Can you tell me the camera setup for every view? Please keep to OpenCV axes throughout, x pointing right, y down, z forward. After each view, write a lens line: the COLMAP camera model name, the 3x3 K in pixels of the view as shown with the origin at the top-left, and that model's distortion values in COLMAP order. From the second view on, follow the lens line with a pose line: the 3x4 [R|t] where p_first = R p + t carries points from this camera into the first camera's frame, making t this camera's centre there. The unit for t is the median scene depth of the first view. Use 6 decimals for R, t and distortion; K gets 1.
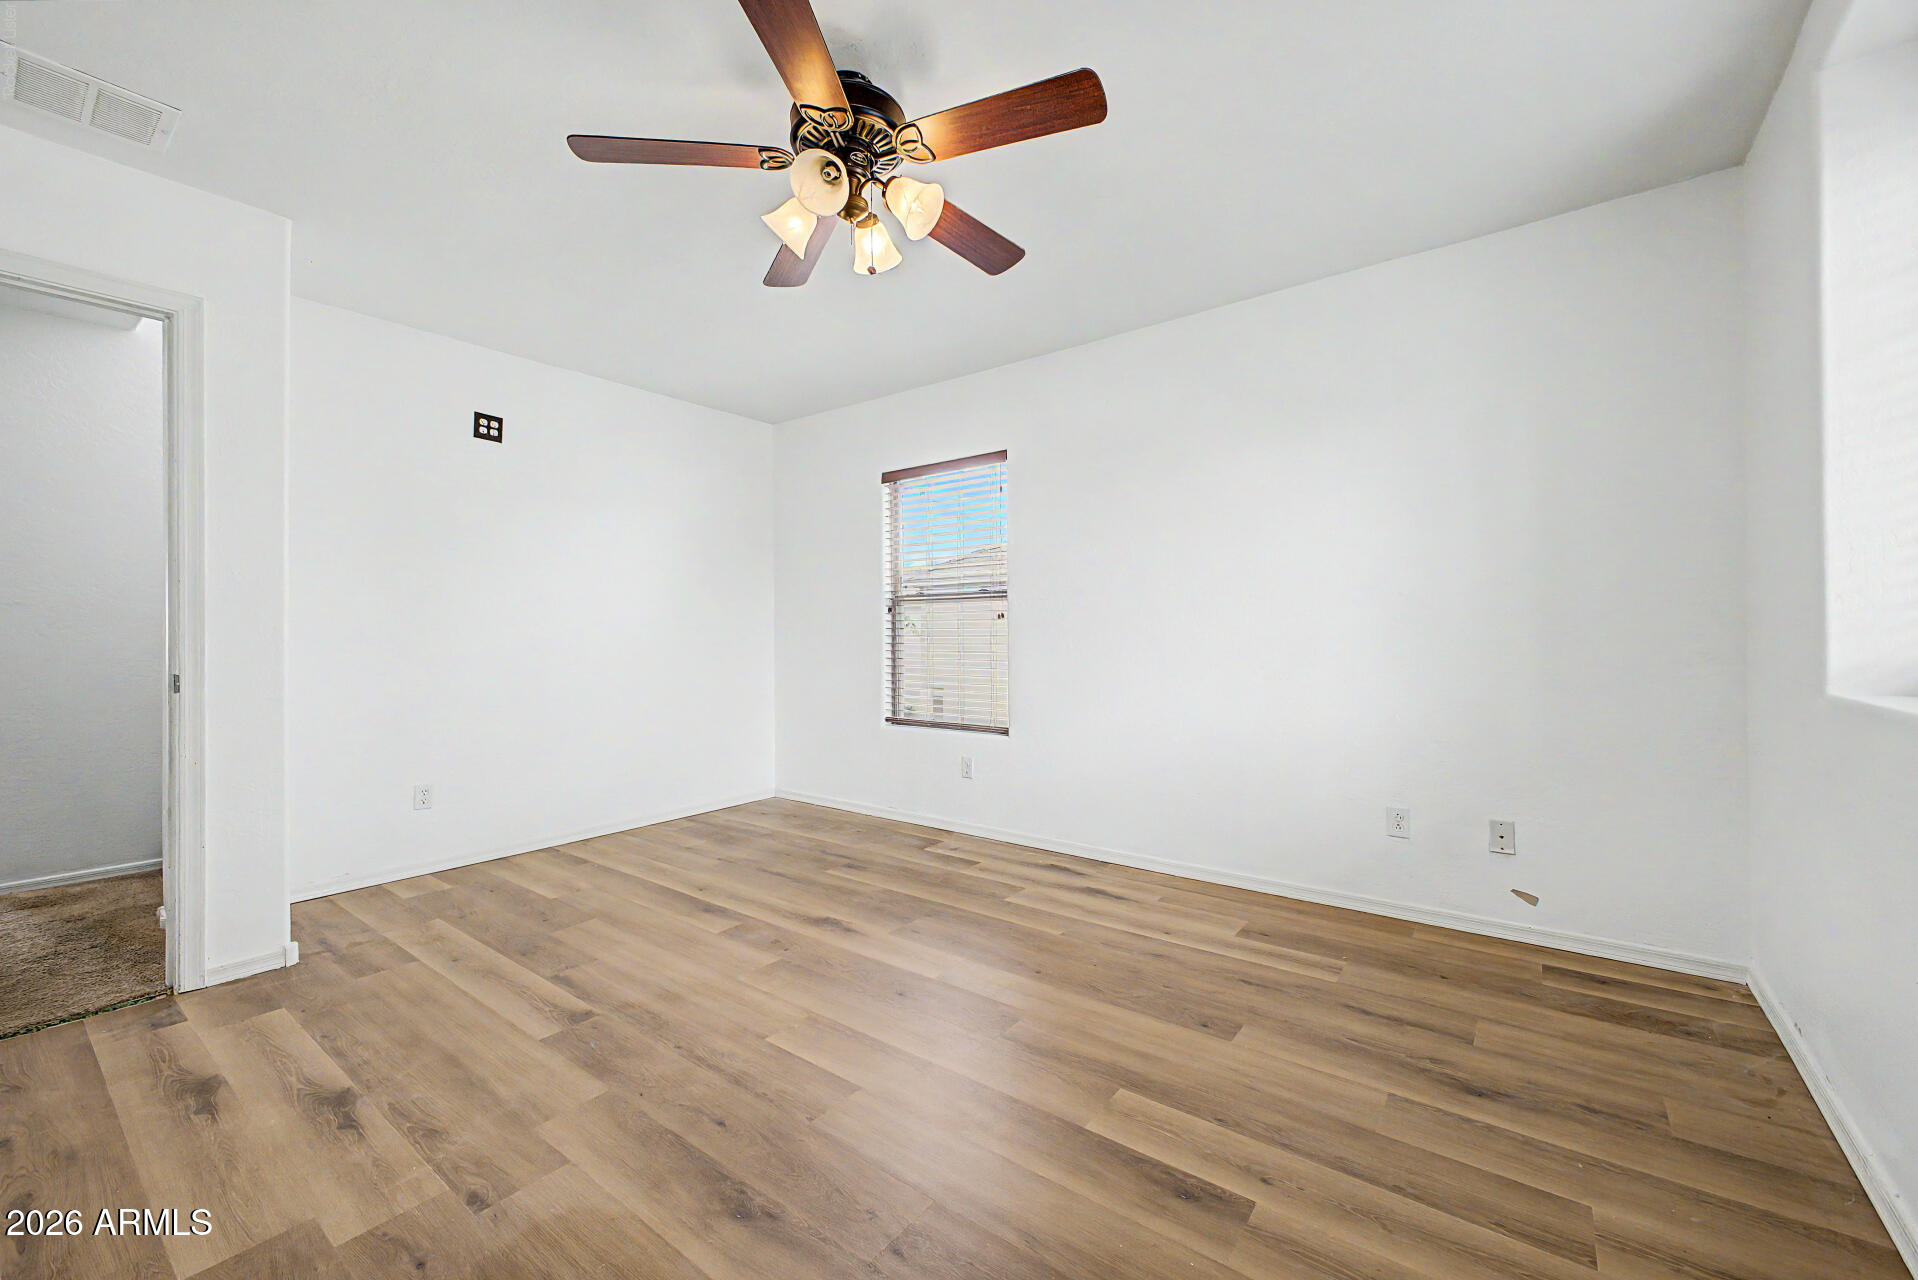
lens RADIAL K [[756.9, 0, 959.0], [0, 756.9, 640.0], [0, 0, 1]] dist [0.014192, -0.000214]
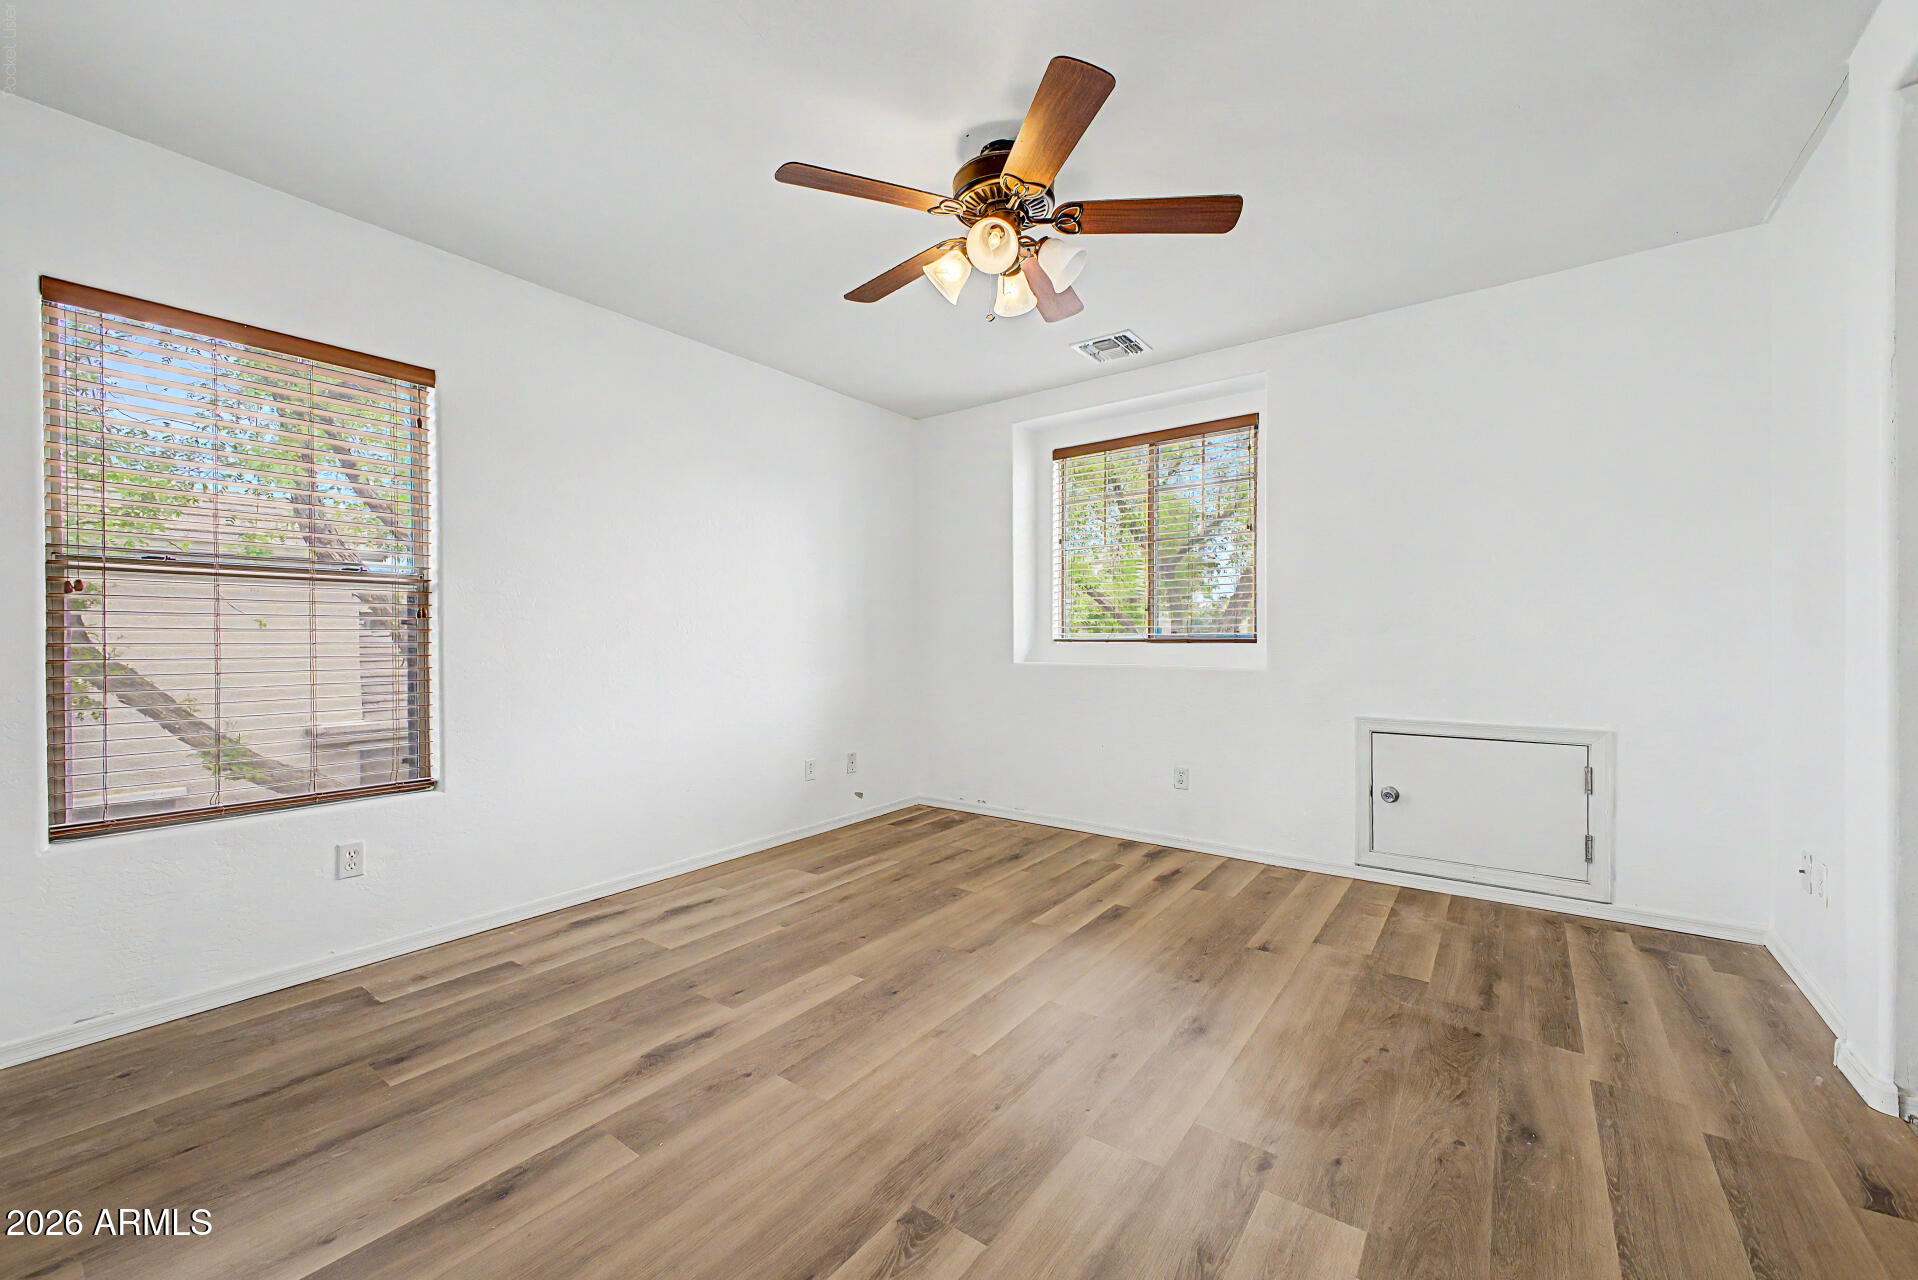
lens RADIAL K [[756.9, 0, 959.0], [0, 756.9, 640.0], [0, 0, 1]] dist [0.014192, -0.000214]
pose [[-0.007765, 0.002971, 0.999965, -0.898388], [0.017720, 0.999839, -0.002833, 0.003660], [-0.999813, 0.017697, -0.007817, 0.757600]]
